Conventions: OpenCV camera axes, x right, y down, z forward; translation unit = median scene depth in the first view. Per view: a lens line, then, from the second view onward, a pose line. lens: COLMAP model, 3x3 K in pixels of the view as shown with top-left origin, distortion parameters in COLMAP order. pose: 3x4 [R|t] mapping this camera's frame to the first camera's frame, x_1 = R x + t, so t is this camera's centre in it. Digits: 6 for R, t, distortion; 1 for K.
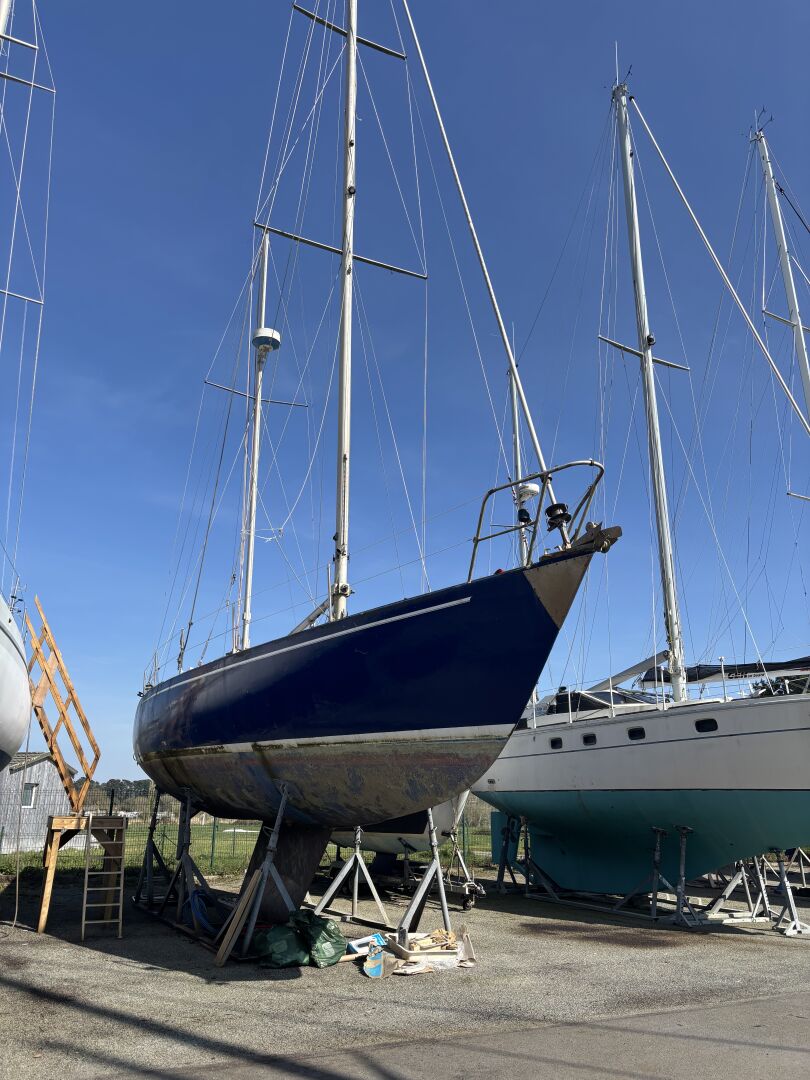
lens RADIAL K [[807.3, 0, 400.3], [0, 807.3, 543.2], [0, 0, 1]] dist [0.040655, -0.049698]
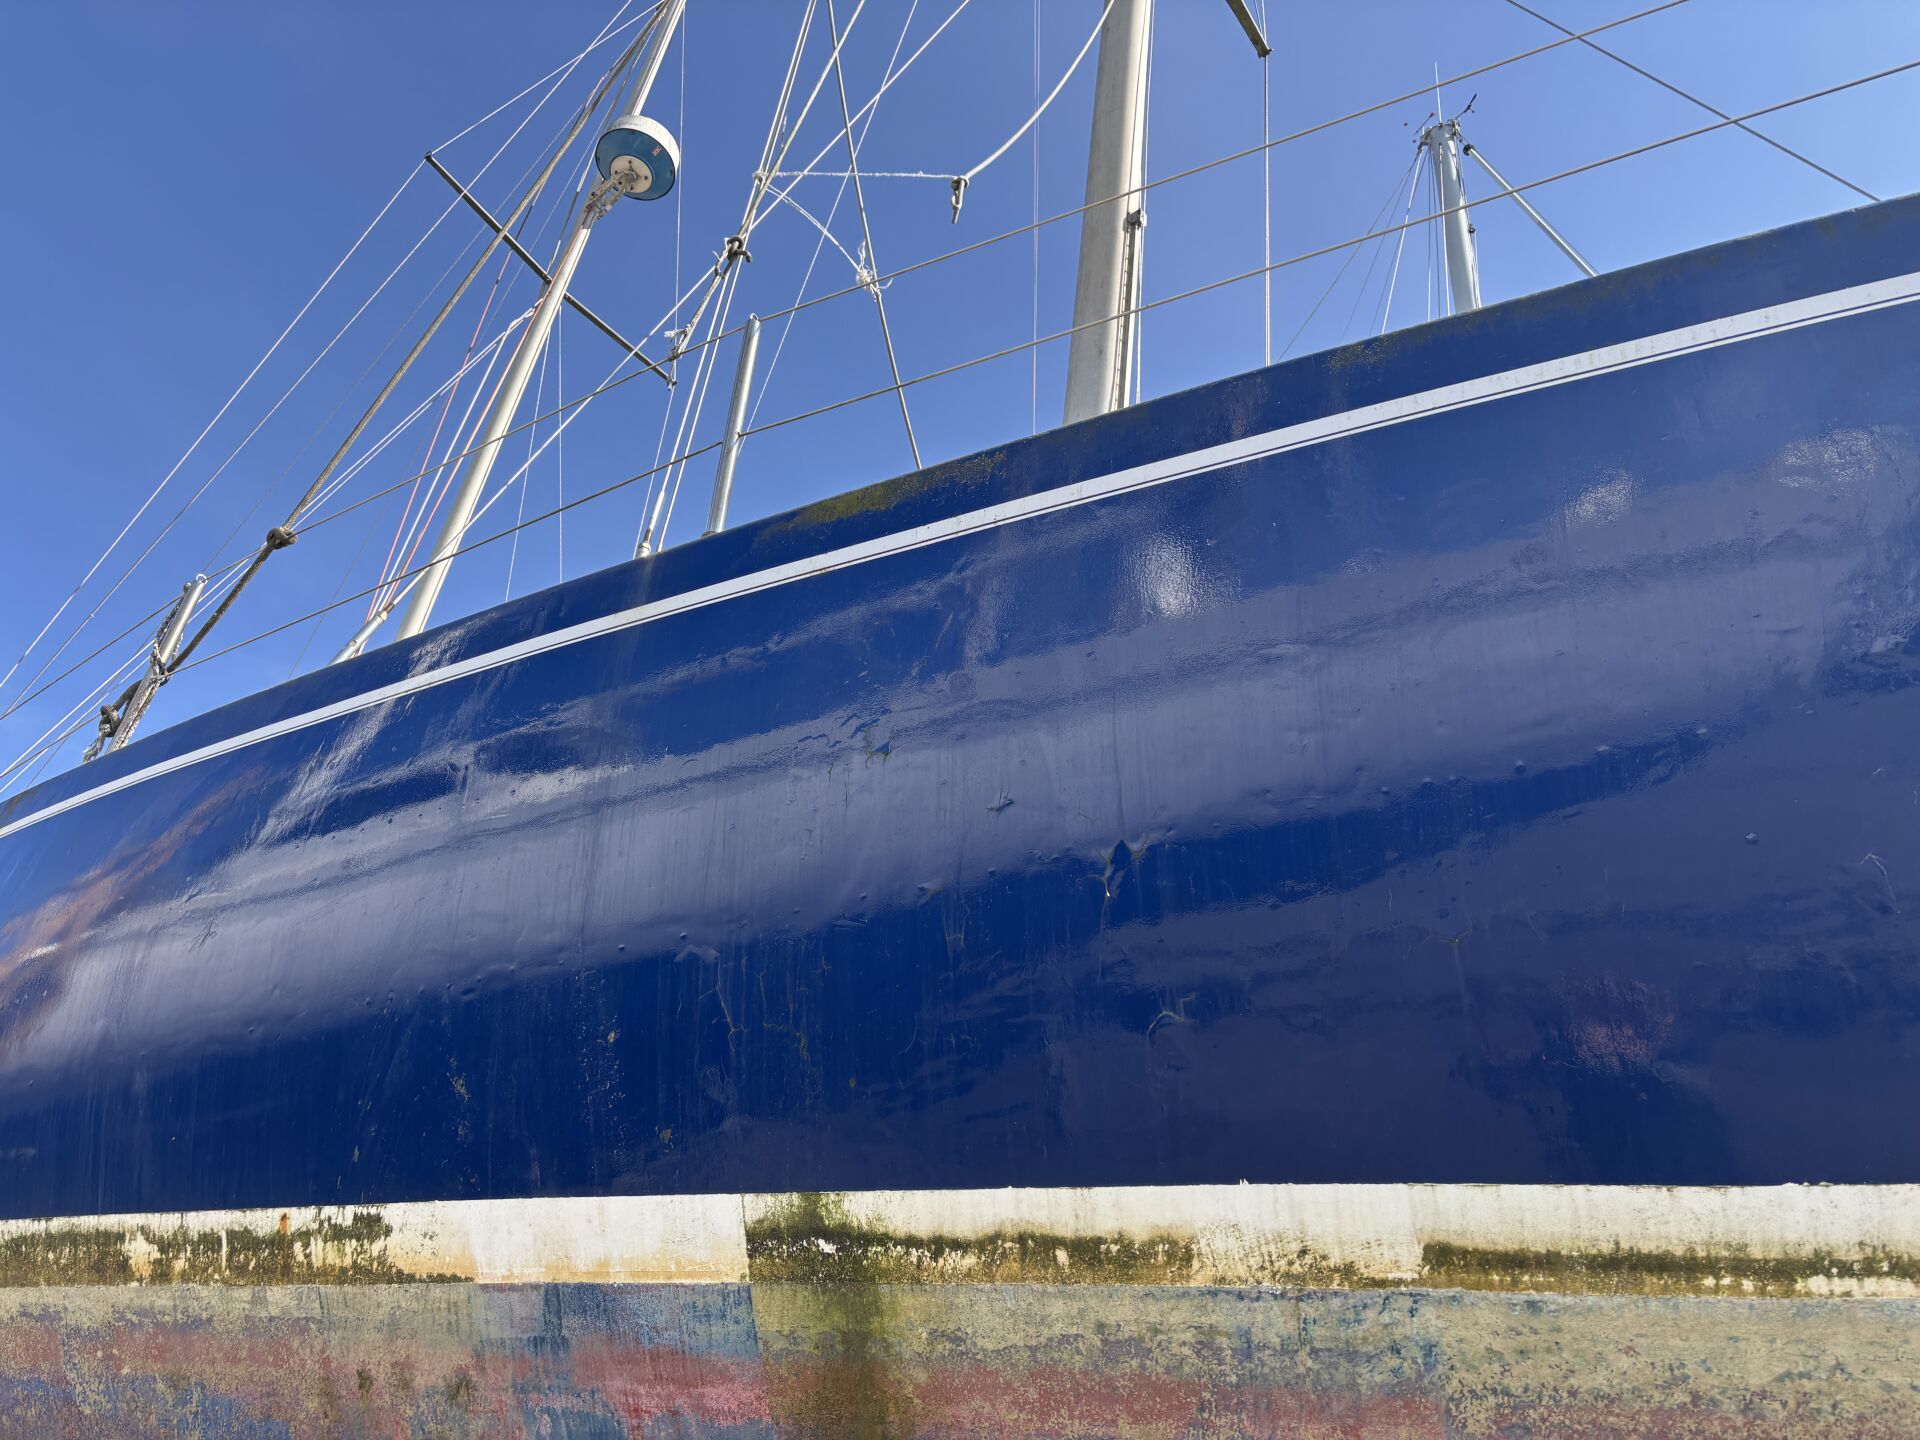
lens RADIAL K [[1435.2, 0, 976.0], [0, 1435.2, 731.0], [0, 0, 1]] dist [0.040655, -0.049698]
pose [[0.895906, 0.330240, 0.297142, -0.236712], [-0.228831, 0.916367, -0.328495, 0.243118], [-0.380773, 0.226305, 0.896548, 0.784080]]
